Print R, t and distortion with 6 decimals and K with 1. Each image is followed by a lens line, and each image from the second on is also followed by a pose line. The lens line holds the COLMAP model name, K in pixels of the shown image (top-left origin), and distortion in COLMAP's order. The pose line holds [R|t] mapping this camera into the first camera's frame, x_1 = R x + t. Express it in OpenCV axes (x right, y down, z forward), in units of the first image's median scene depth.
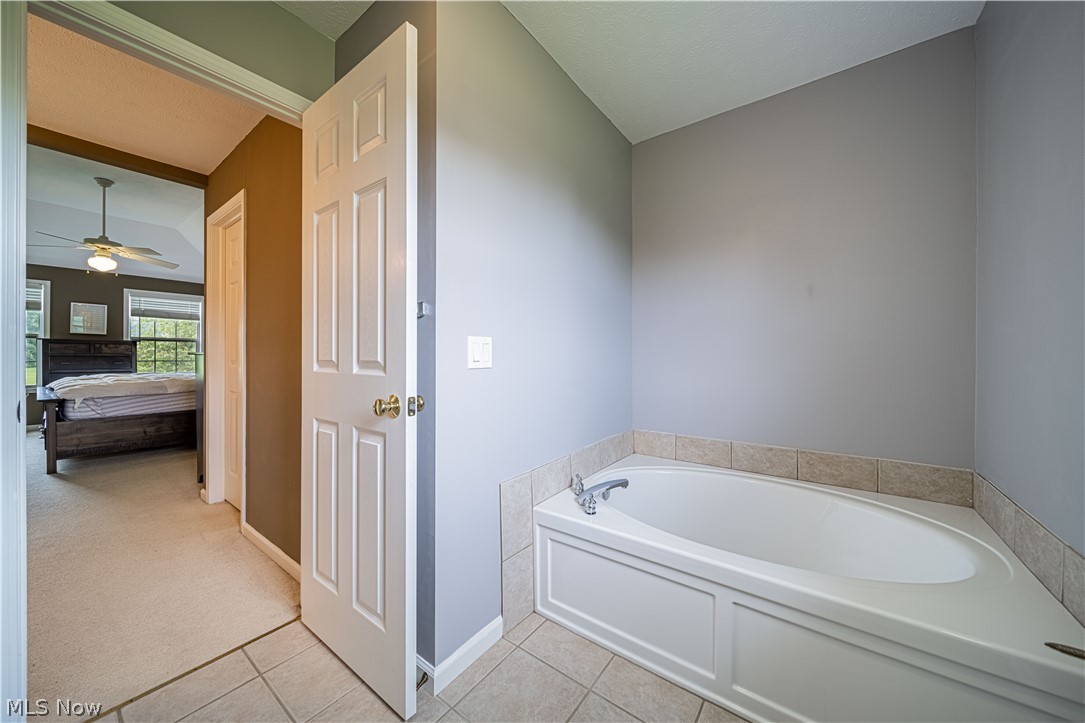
lens RADIAL K [[385.0, 0, 541.6], [0, 385.0, 356.7], [0, 0, 1]] dist [0.000066, -0.000158]
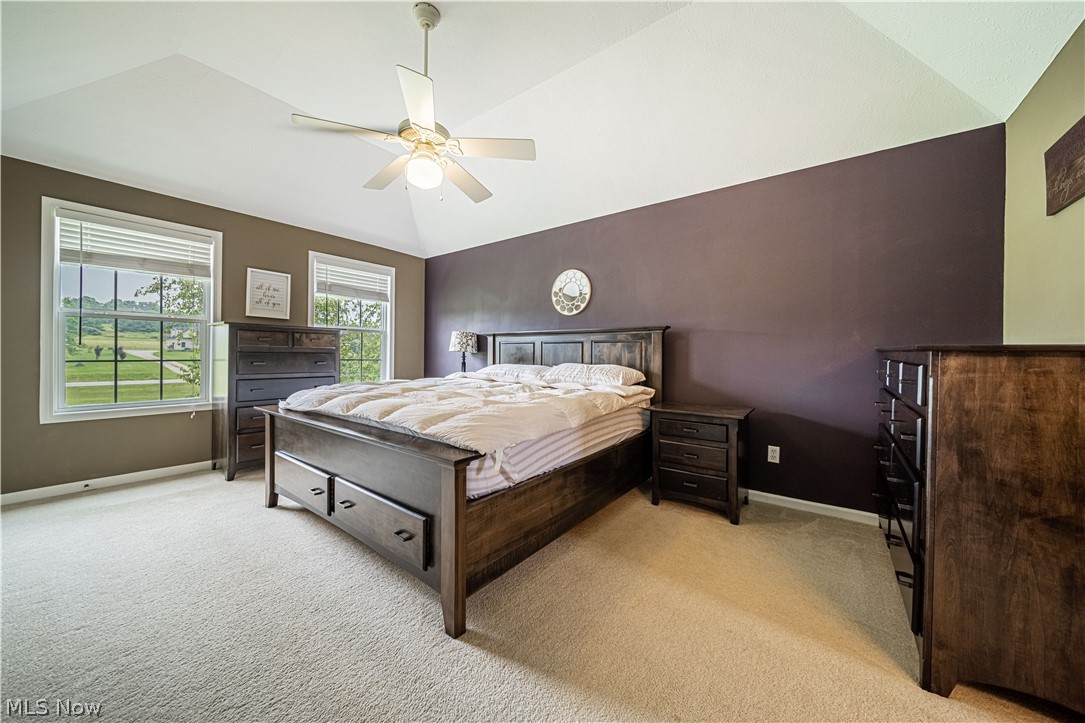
lens RADIAL K [[385.0, 0, 542.2], [0, 385.0, 354.3], [0, 0, 1]] dist [0.000066, -0.000158]
pose [[0.999986, 0.005099, 0.001386, -0.757325], [-0.005097, 0.999985, -0.001892, 0.000982], [-0.001396, 0.001884, 0.999997, 0.372926]]
